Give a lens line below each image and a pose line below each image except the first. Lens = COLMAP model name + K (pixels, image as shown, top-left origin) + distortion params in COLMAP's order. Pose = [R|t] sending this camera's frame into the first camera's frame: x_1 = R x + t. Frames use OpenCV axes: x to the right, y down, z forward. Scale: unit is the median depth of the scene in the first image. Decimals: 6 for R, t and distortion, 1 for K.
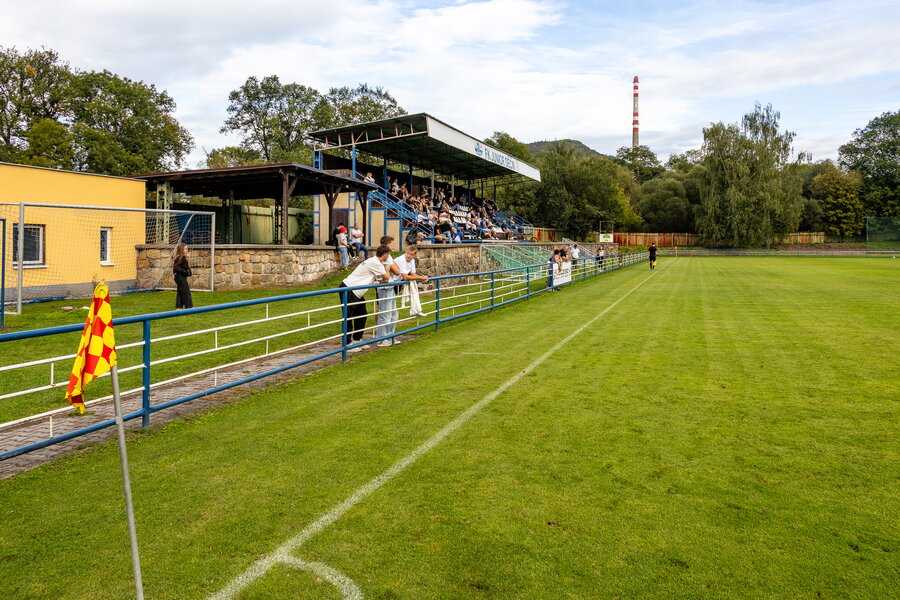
lens RADIAL K [[1951.0, 0, 449.3], [0, 1951.0, 309.4], [0, 0, 1]] dist [0.017875, -0.236917]
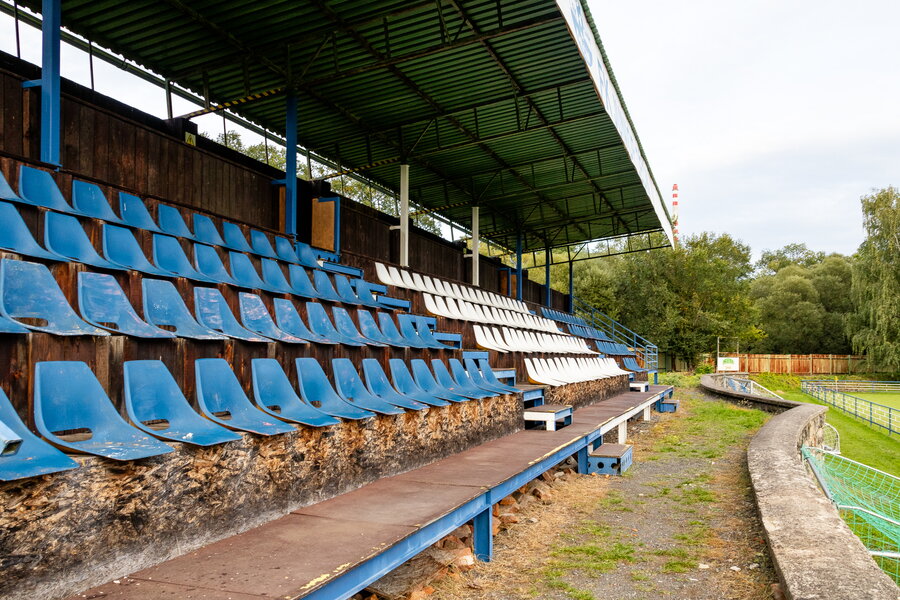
lens RADIAL K [[1951.0, 0, 449.3], [0, 1951.0, 309.4], [0, 0, 1]] dist [0.017875, -0.236917]
pose [[0.999871, 0.001549, -0.015995, 0.001324], [-0.002474, 0.998313, -0.058006, -0.016575], [0.015878, 0.058038, 0.998188, 0.353458]]
